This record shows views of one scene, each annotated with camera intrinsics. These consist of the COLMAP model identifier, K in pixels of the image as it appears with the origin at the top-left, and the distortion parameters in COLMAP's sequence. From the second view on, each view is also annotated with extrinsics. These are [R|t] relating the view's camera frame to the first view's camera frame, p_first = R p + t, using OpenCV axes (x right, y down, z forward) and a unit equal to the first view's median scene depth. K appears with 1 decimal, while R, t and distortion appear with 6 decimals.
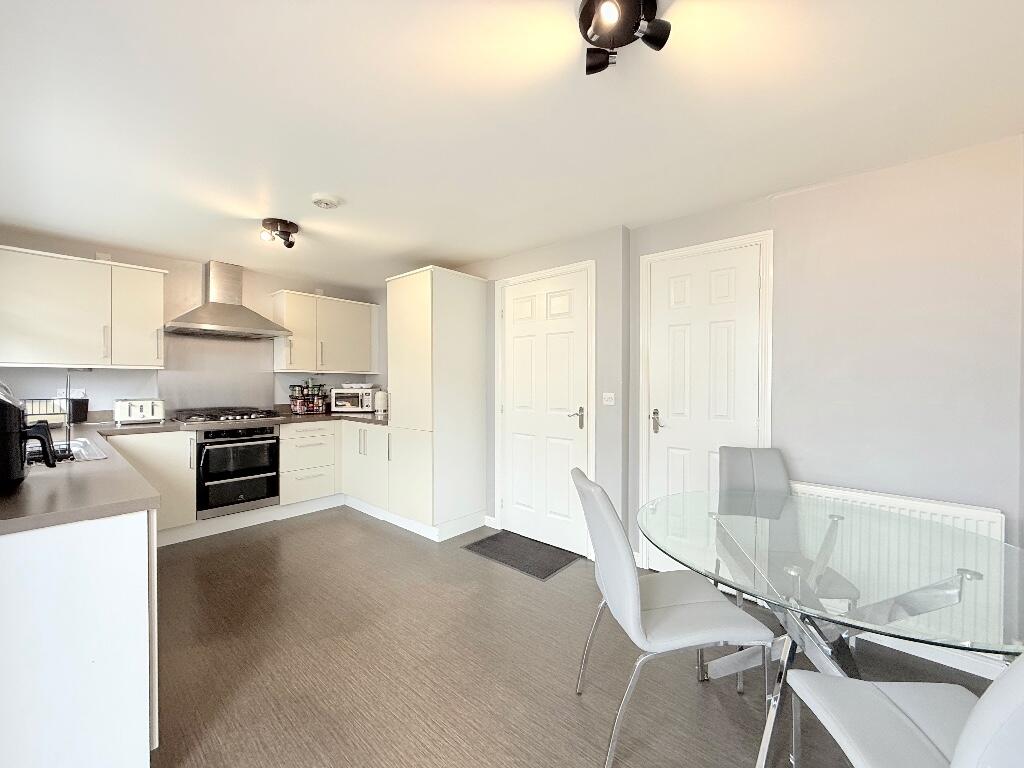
lens RADIAL K [[405.2, 0, 512.0], [0, 405.2, 384.0], [0, 0, 1]] dist [0.000791, 0.000039]
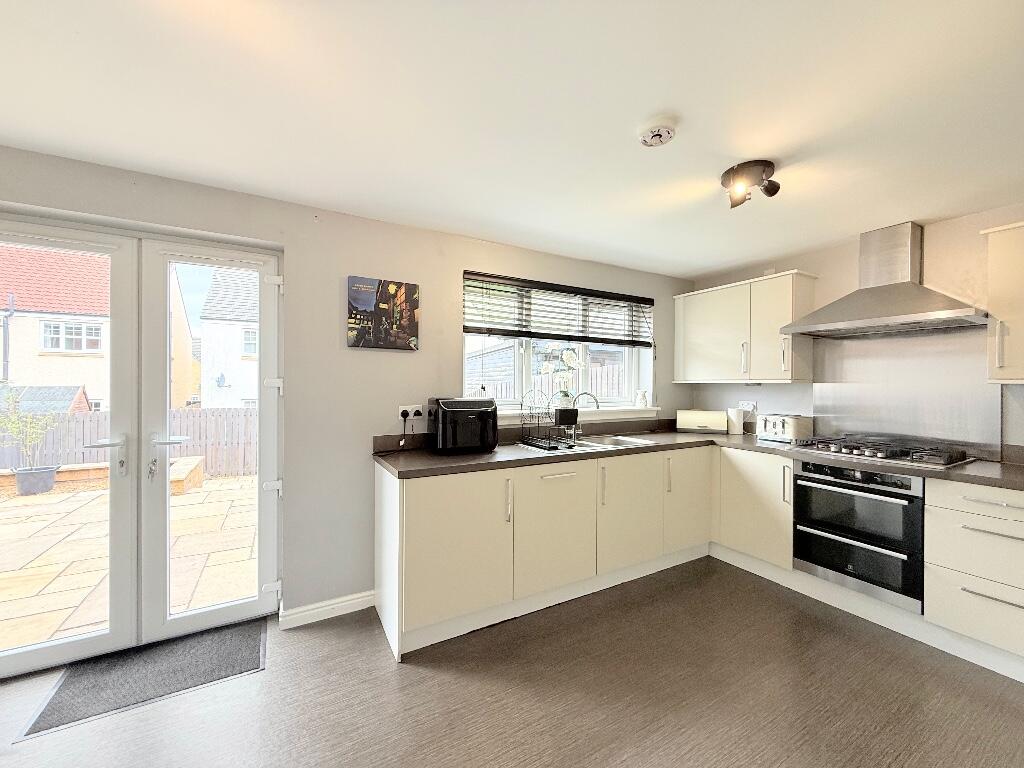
lens RADIAL K [[405.2, 0, 512.0], [0, 405.2, 384.0], [0, 0, 1]] dist [0.000791, 0.000039]
pose [[-0.334278, -0.006908, -0.942449, 0.177939], [-0.012514, 0.999918, -0.002890, -0.023915], [0.942391, 0.010828, -0.334337, 0.731105]]
